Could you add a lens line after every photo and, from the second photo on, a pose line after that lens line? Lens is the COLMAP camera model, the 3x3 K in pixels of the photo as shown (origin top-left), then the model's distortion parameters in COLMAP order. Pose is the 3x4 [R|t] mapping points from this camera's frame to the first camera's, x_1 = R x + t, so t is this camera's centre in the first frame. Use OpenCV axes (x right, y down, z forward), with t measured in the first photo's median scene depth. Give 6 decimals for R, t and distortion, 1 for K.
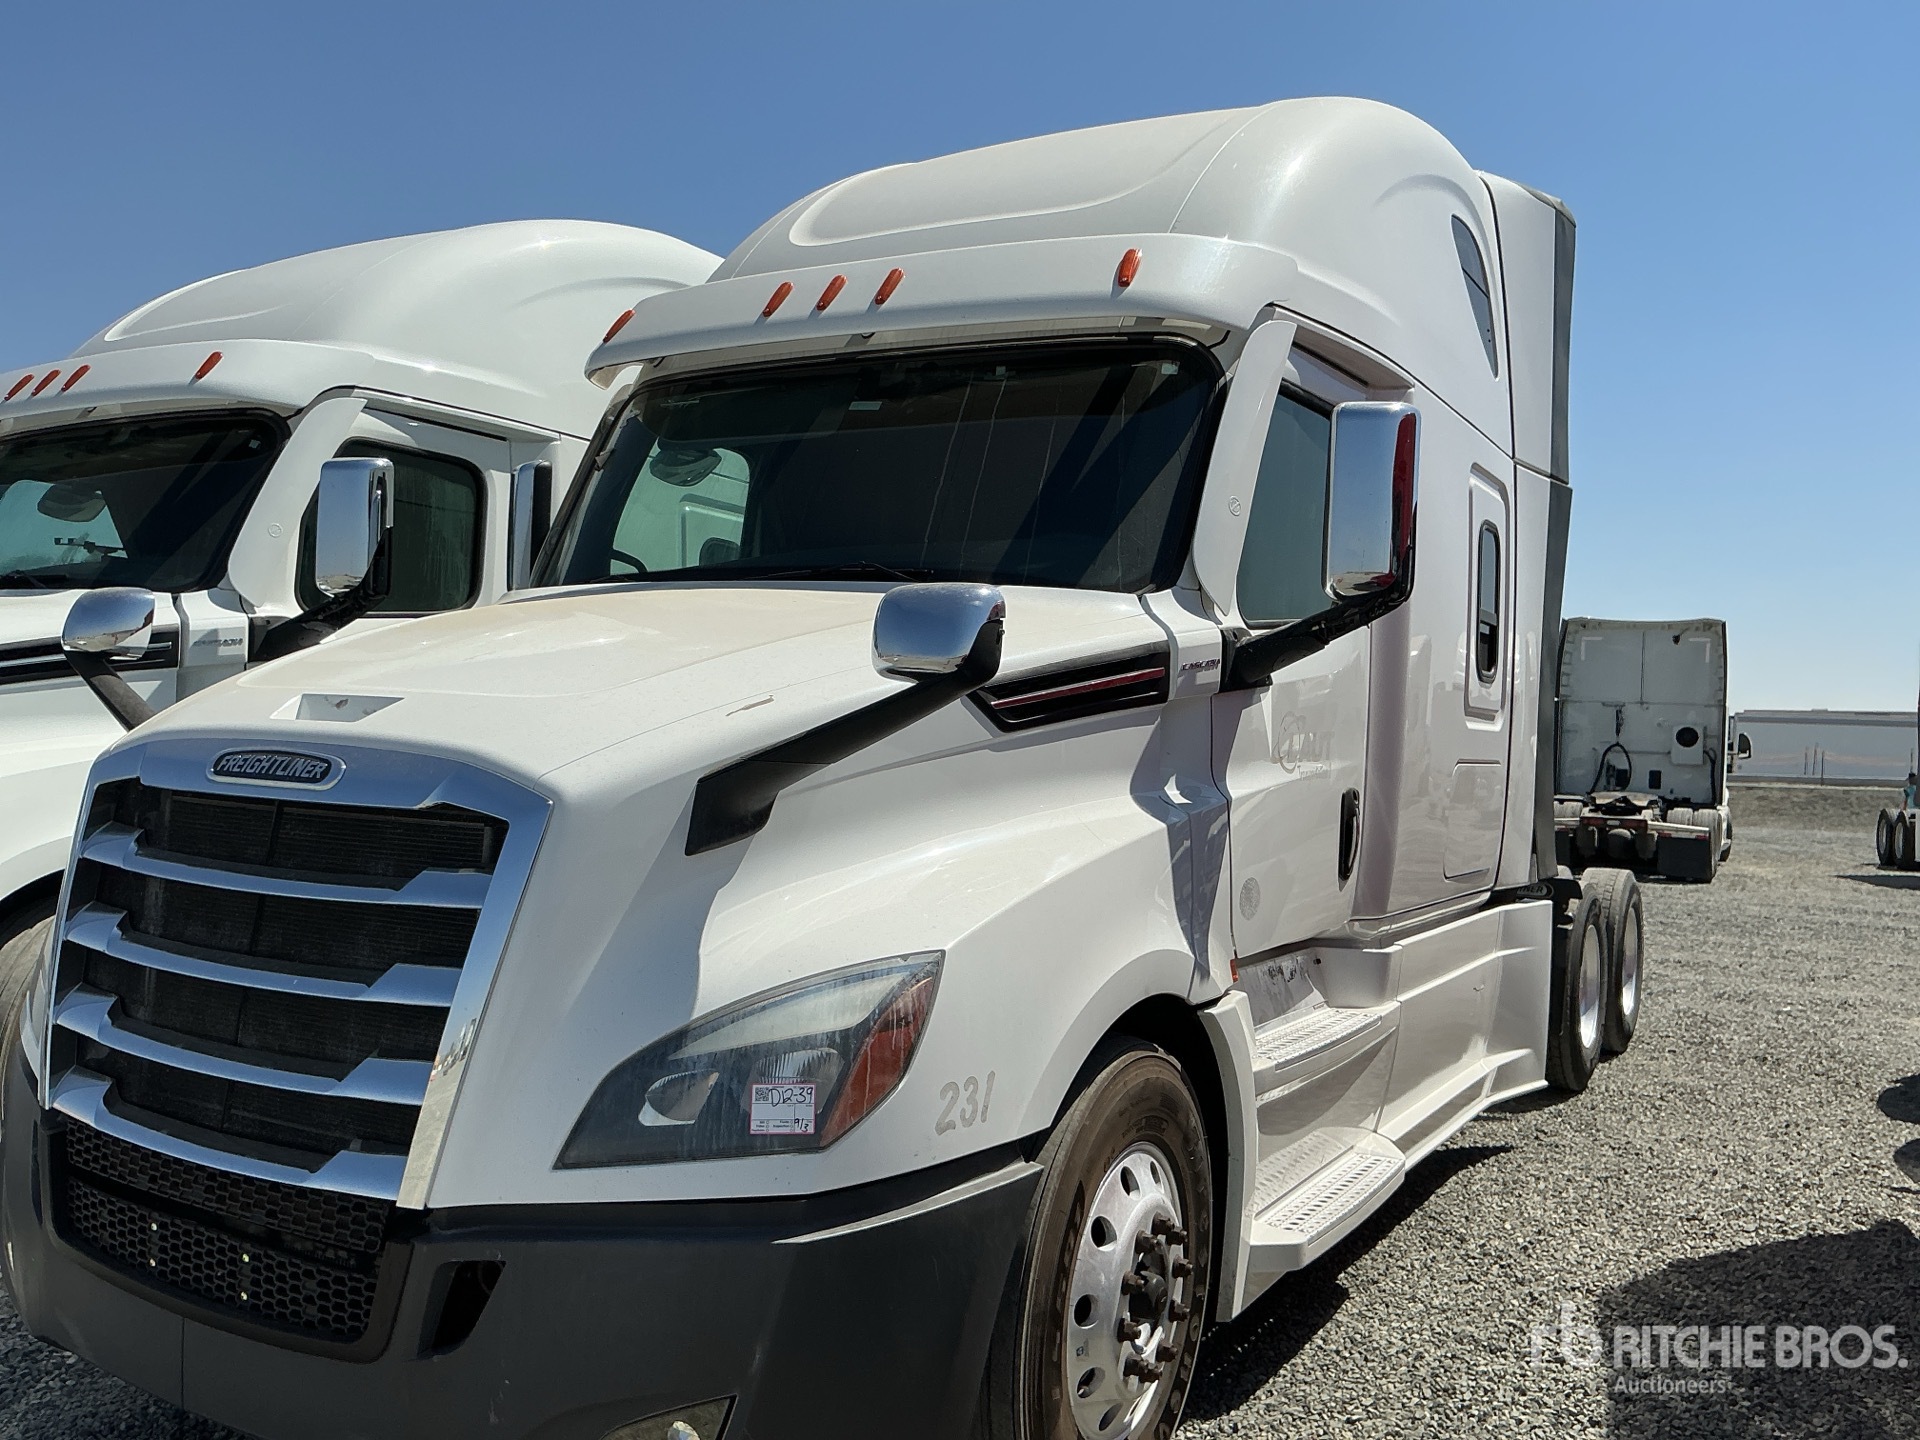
lens RADIAL K [[1625.4, 0, 972.1], [0, 1625.4, 733.3], [0, 0, 1]] dist [0.032685, -0.041632]
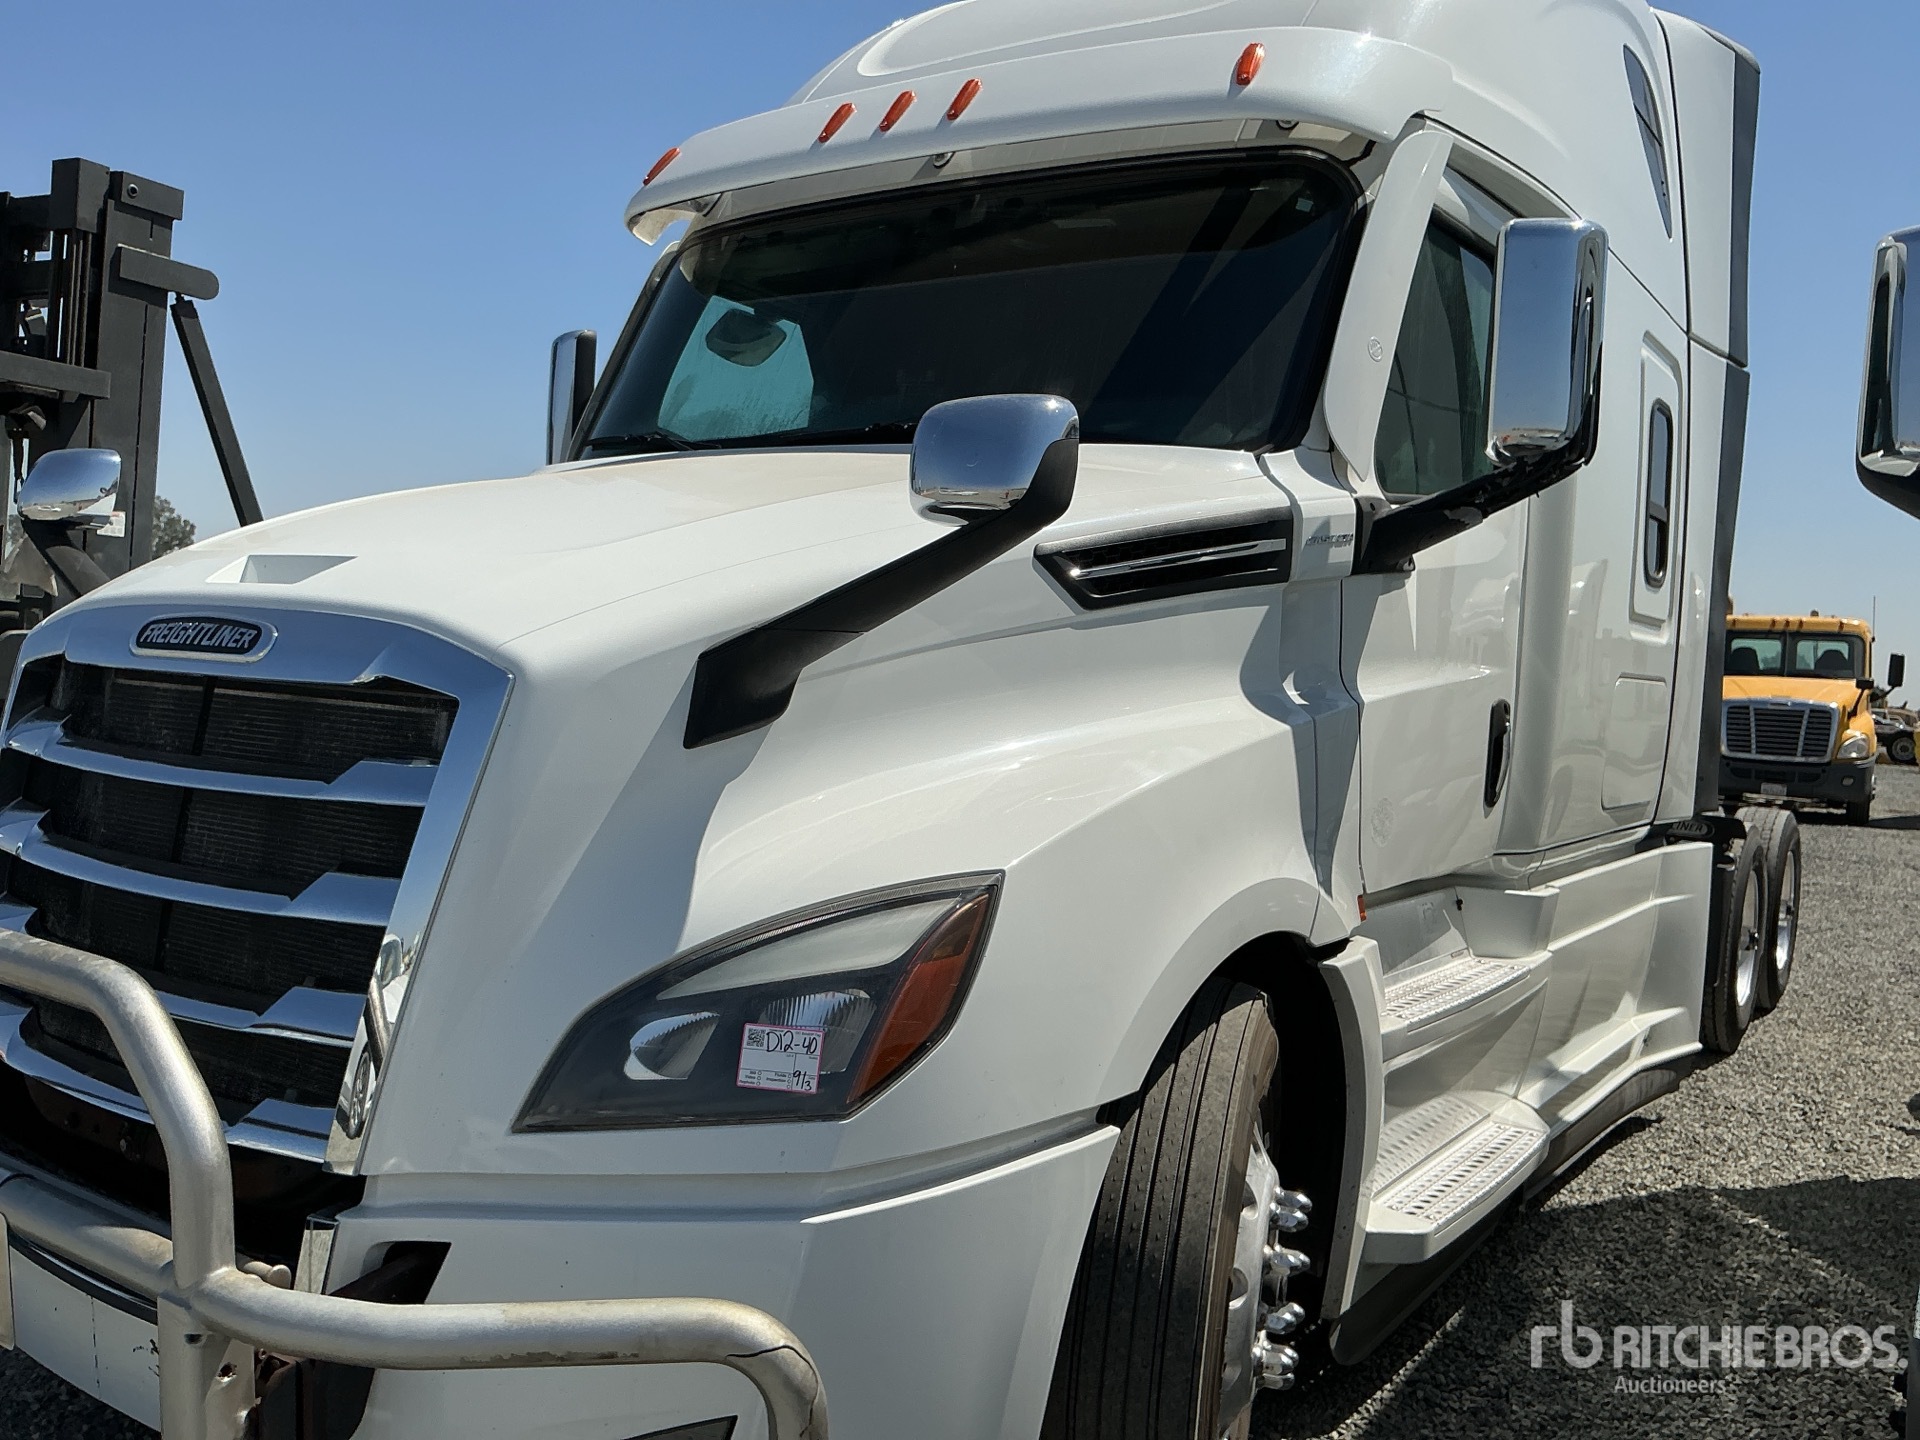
lens RADIAL K [[1625.4, 0, 946.2], [0, 1625.4, 739.8], [0, 0, 1]] dist [0.032685, -0.041632]
pose [[0.997036, 0.012759, -0.075869, 0.010040], [-0.009585, 0.999069, 0.042054, 0.026662], [0.076335, -0.041202, 0.996231, 0.154460]]
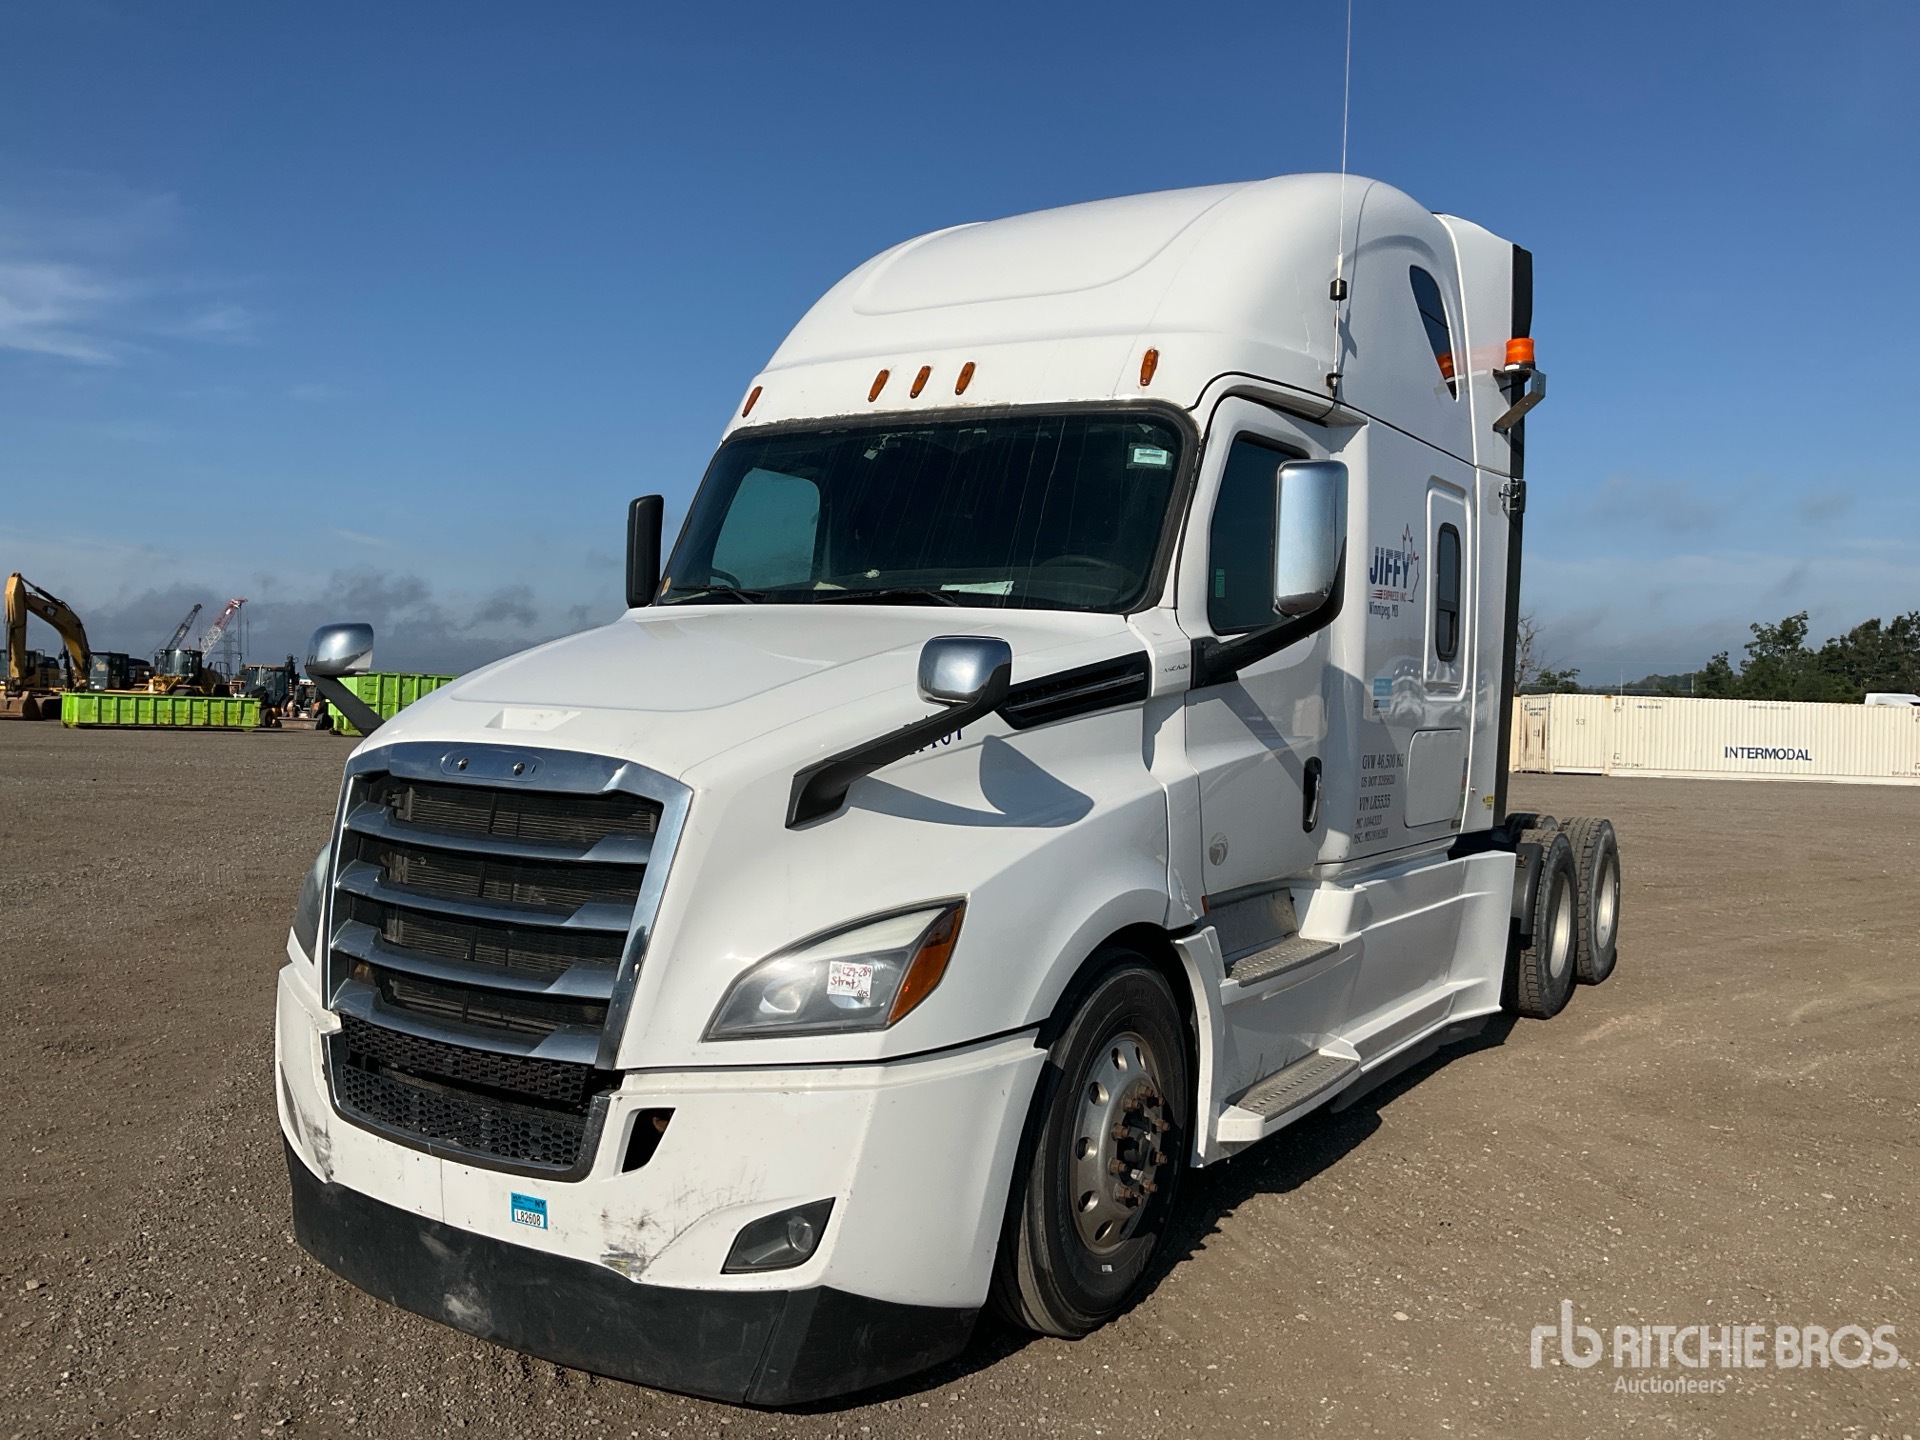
lens RADIAL K [[1625.4, 0, 962.4], [0, 1625.4, 732.1], [0, 0, 1]] dist [0.032685, -0.041632]
pose [[0.998980, -0.014200, -0.042873, 0.027586], [0.015543, 0.999394, 0.031148, -0.034385], [0.042405, -0.031783, 0.998595, -0.292097]]
